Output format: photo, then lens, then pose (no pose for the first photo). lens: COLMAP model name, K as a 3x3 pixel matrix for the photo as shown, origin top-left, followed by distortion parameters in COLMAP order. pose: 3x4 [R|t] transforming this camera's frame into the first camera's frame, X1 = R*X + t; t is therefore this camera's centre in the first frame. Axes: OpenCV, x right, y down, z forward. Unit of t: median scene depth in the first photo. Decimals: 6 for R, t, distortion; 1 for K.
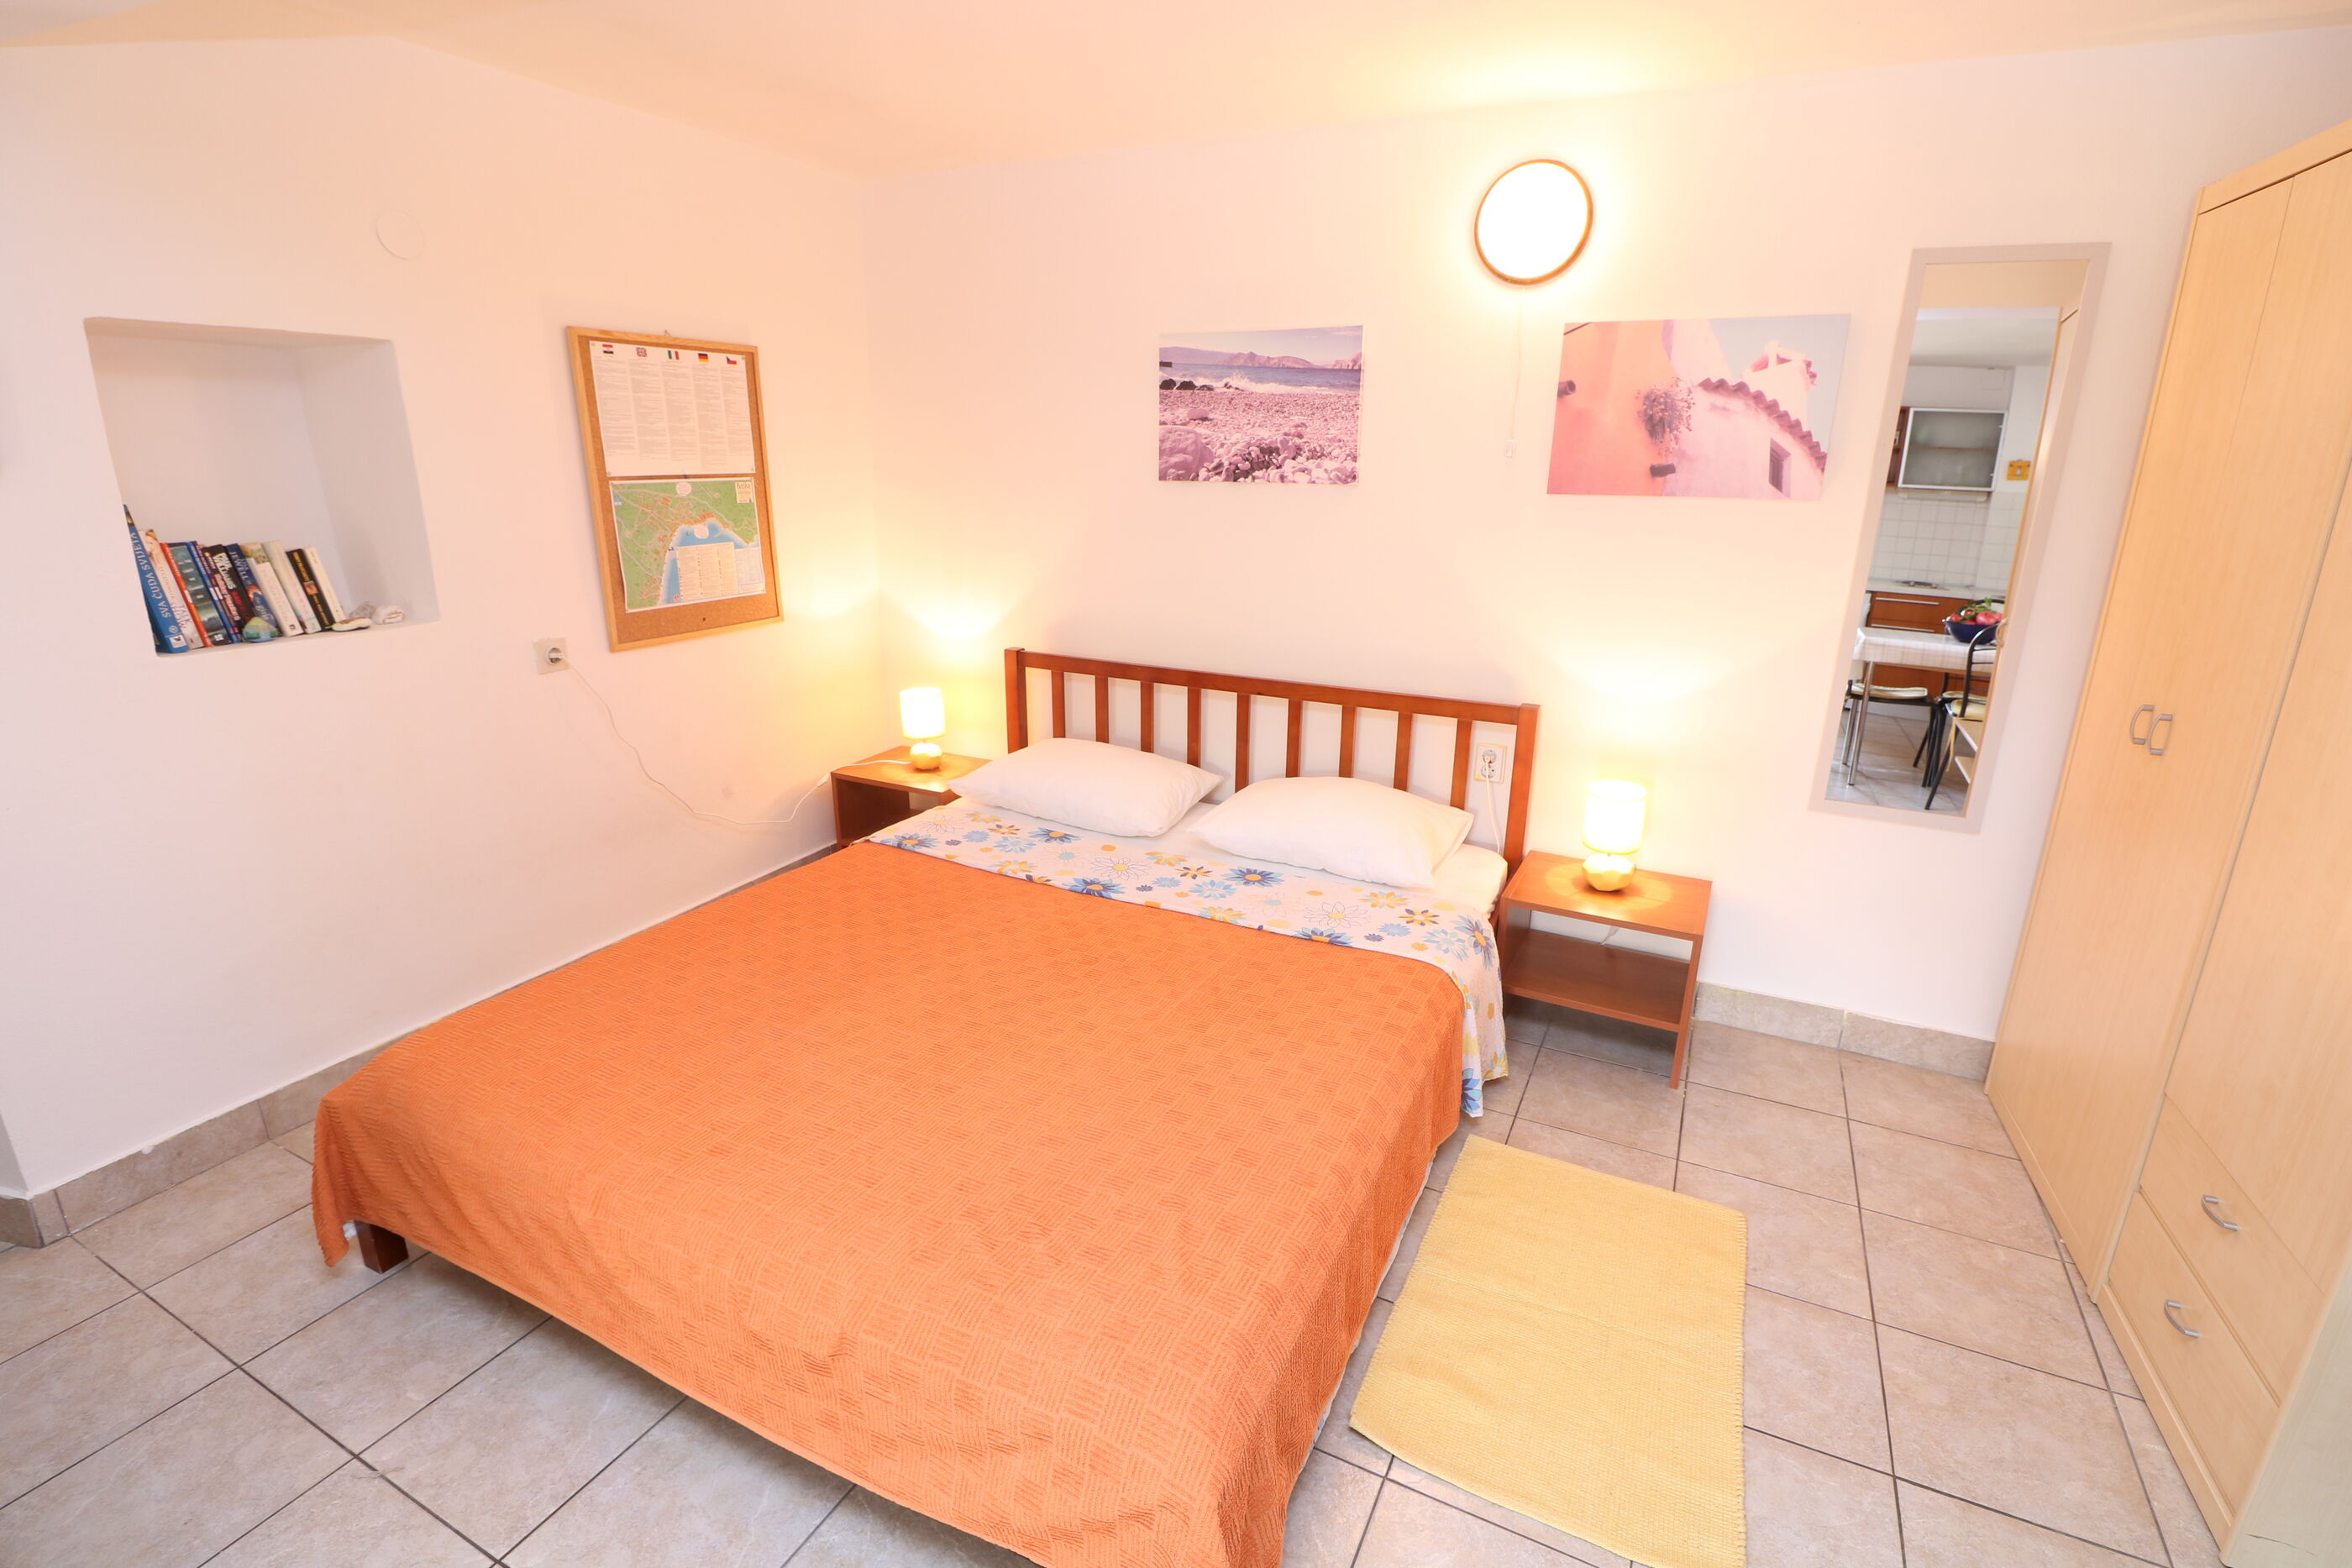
lens RADIAL K [[1087.6, 0, 1191.4], [0, 1087.6, 778.2], [0, 0, 1]] dist [-0.002525, -0.011472]
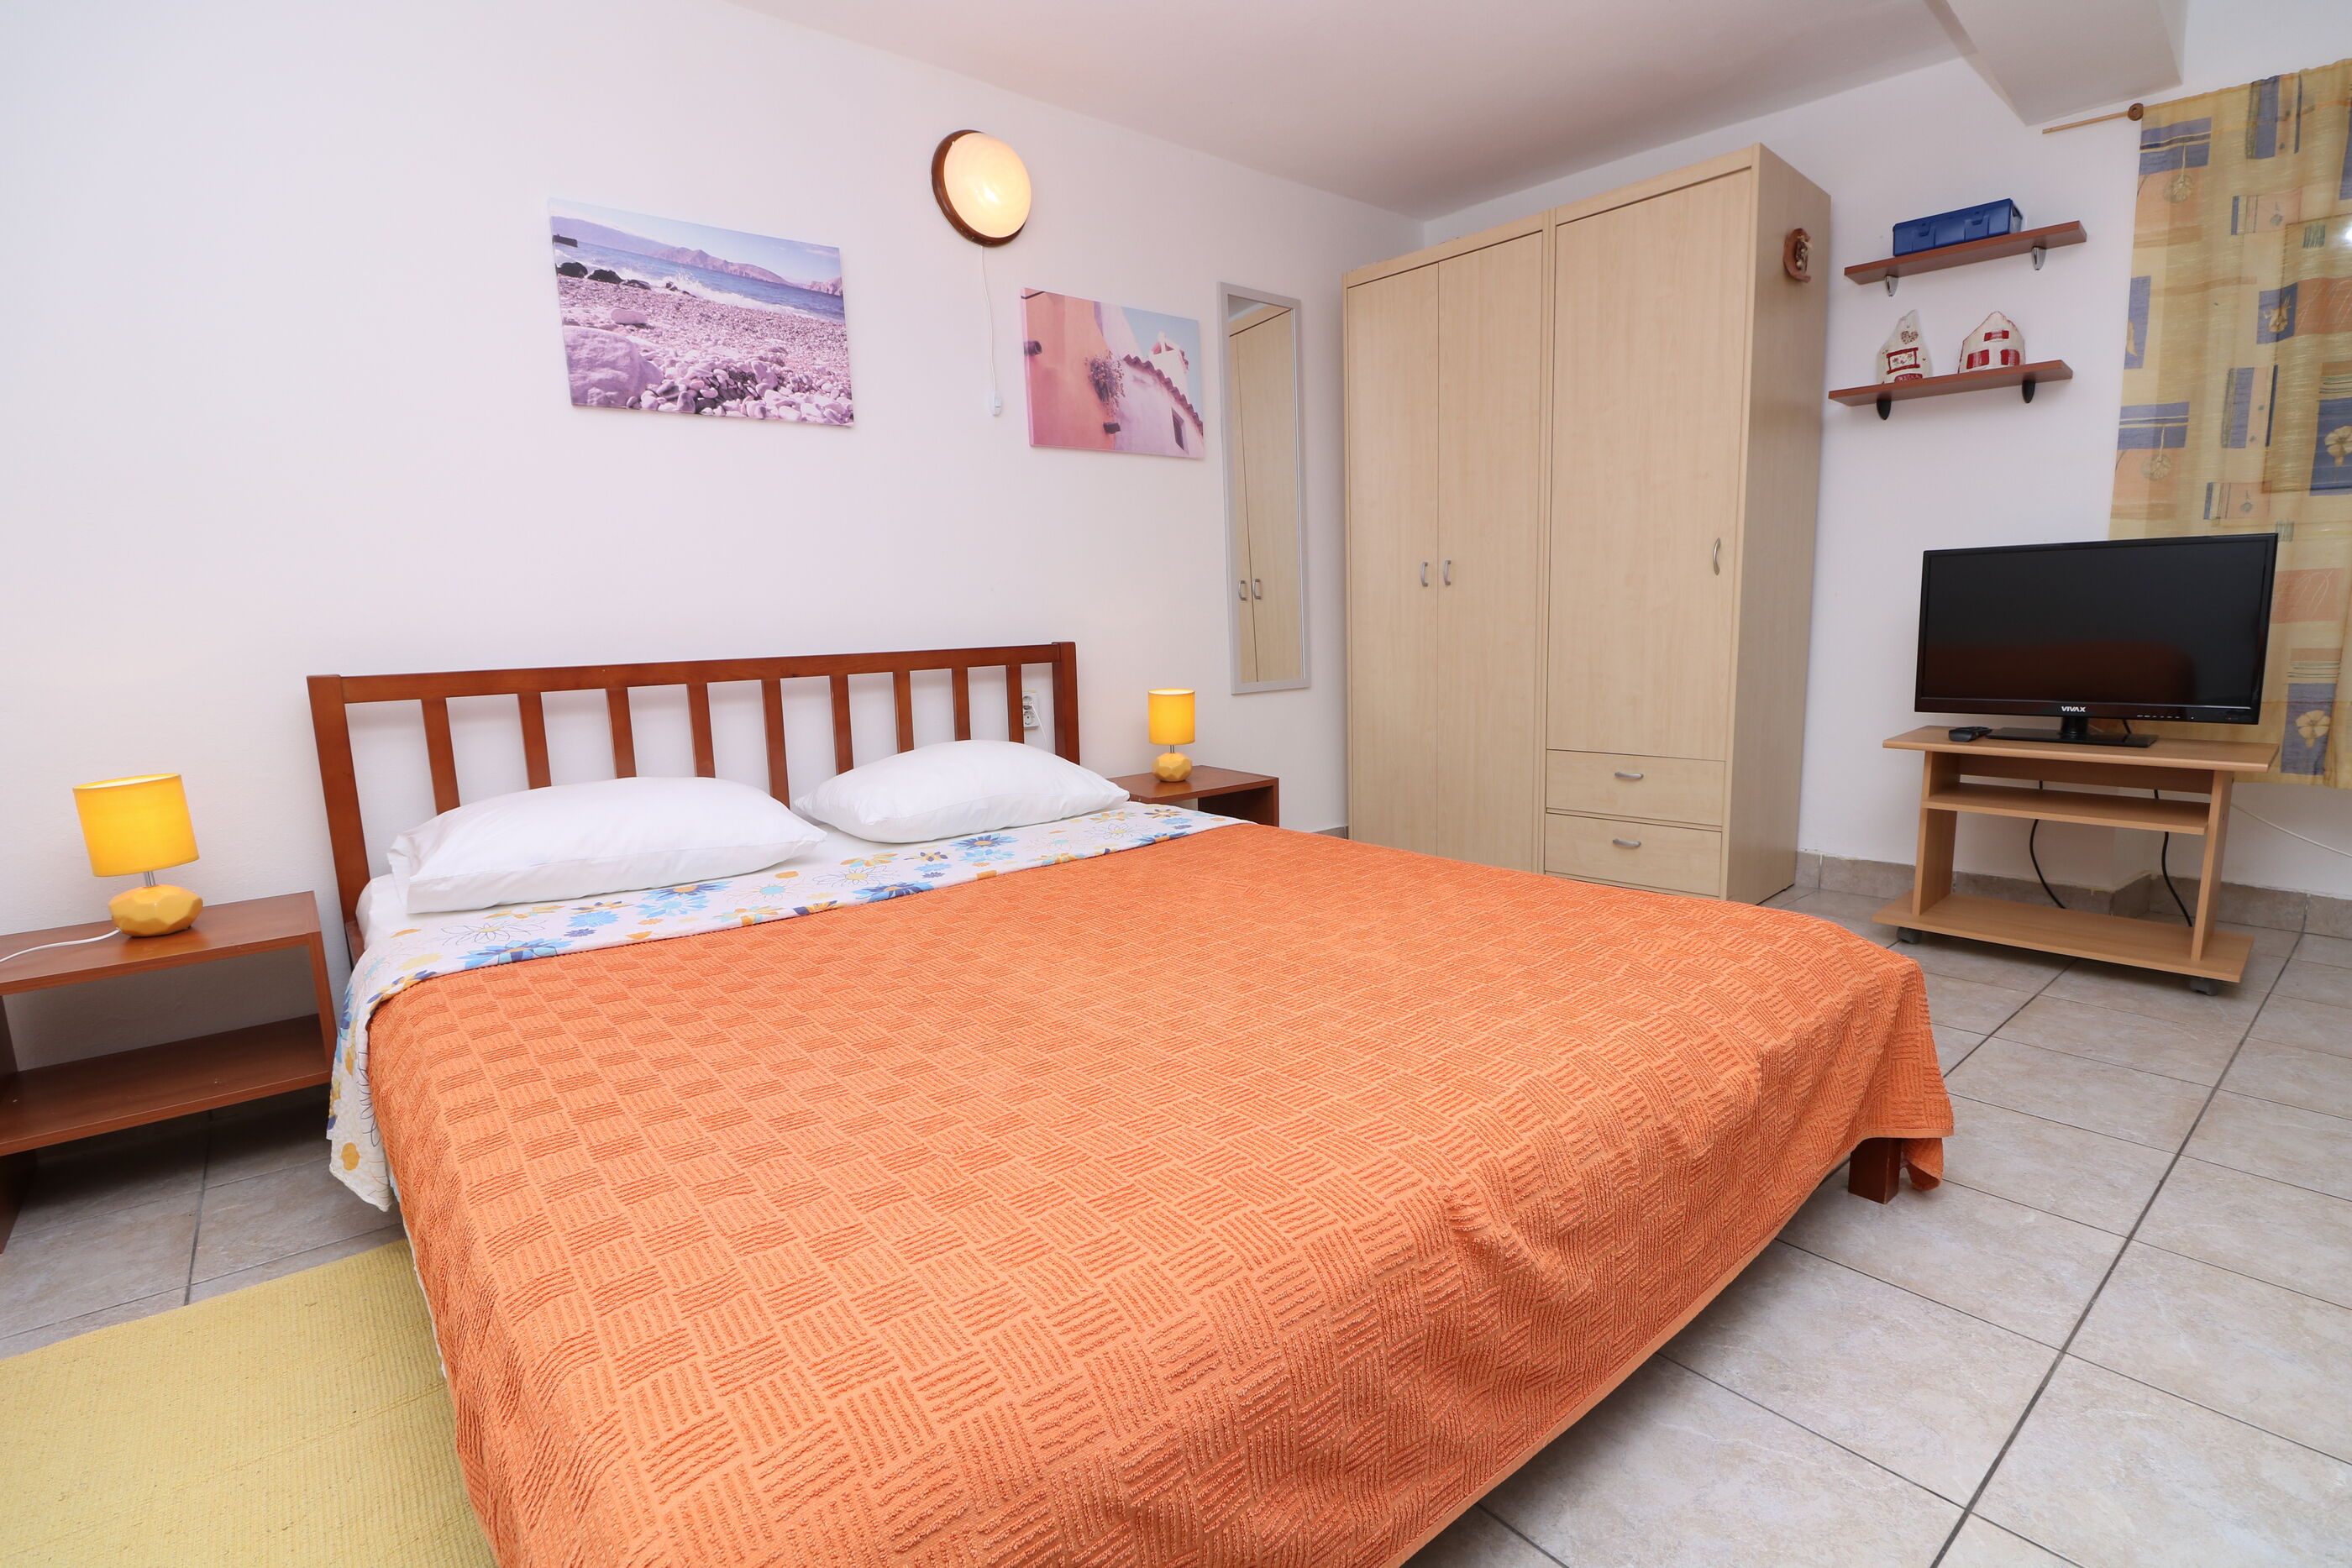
lens RADIAL K [[1087.6, 0, 1183.5], [0, 1087.6, 796.1], [0, 0, 1]] dist [-0.002525, -0.011472]
pose [[0.407300, -0.173724, 0.896620, -0.607399], [0.300360, 0.952611, 0.048130, 0.059673], [-0.862491, 0.249705, 0.440178, 0.463825]]
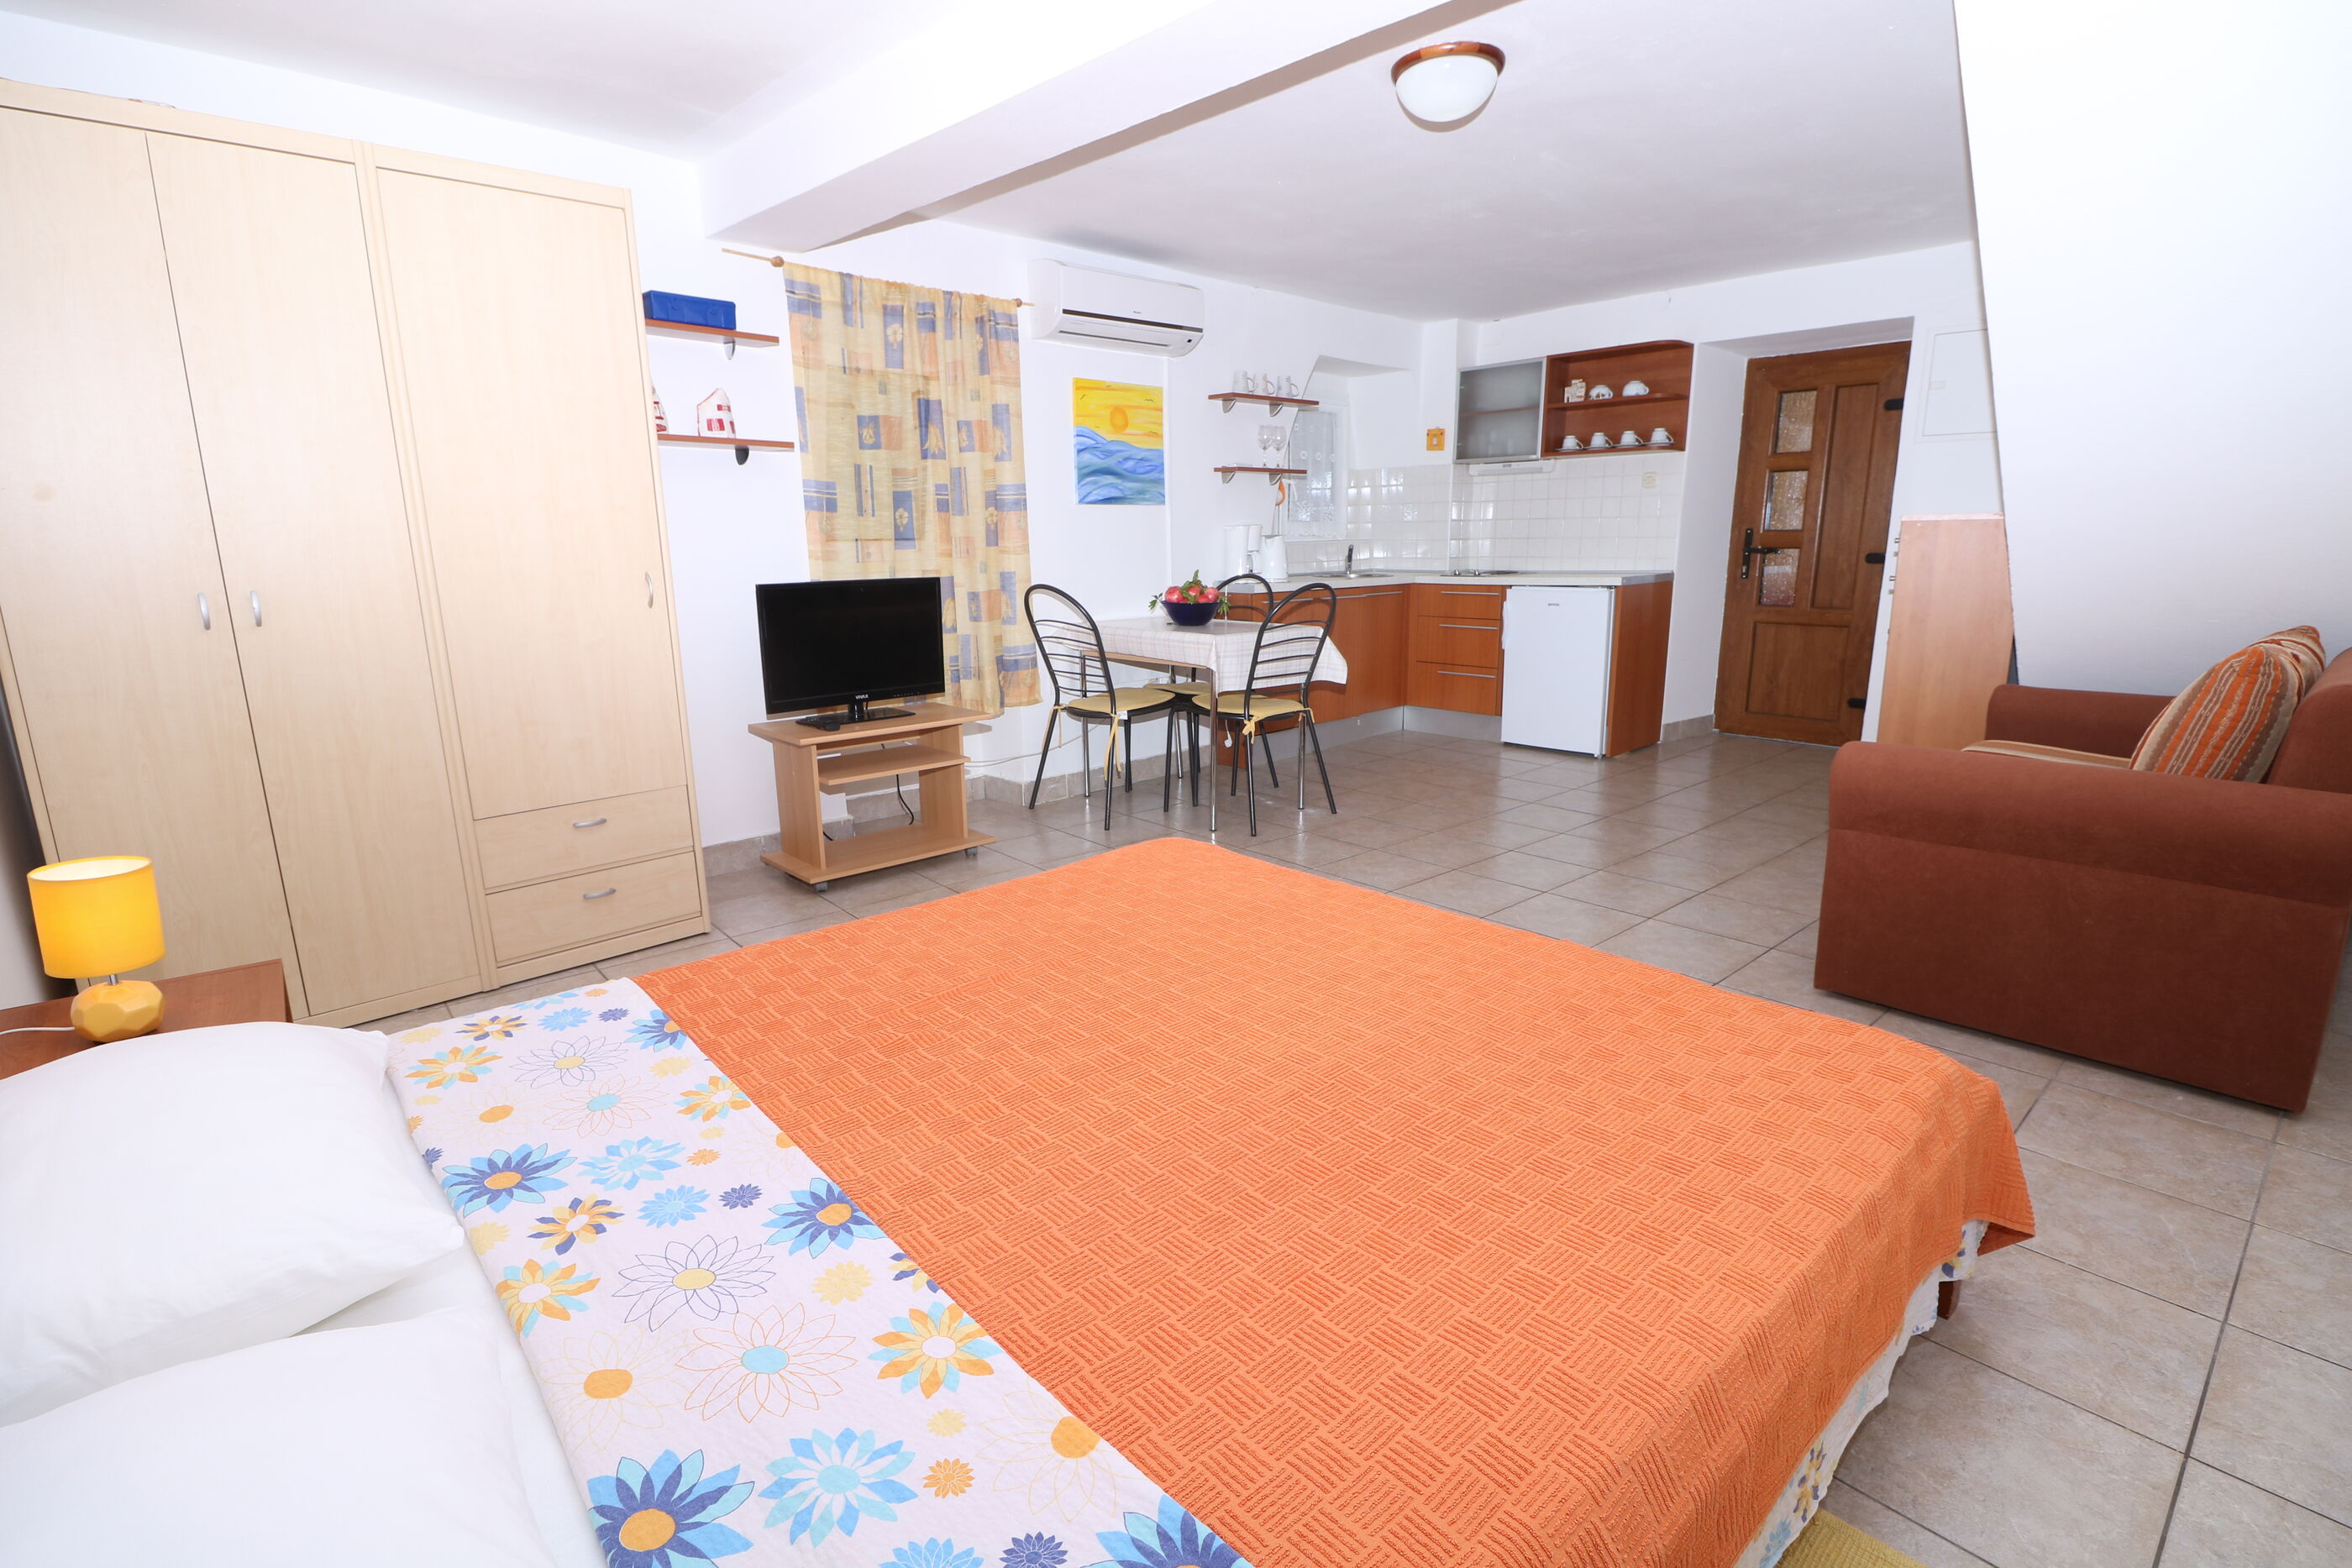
lens RADIAL K [[1087.6, 0, 1192.9], [0, 1087.6, 786.3], [0, 0, 1]] dist [-0.002525, -0.011472]
pose [[-0.925301, -0.091941, 0.367921, -0.341000], [0.105017, 0.870107, 0.481545, -0.225473], [-0.364404, 0.484212, -0.795455, 1.124014]]
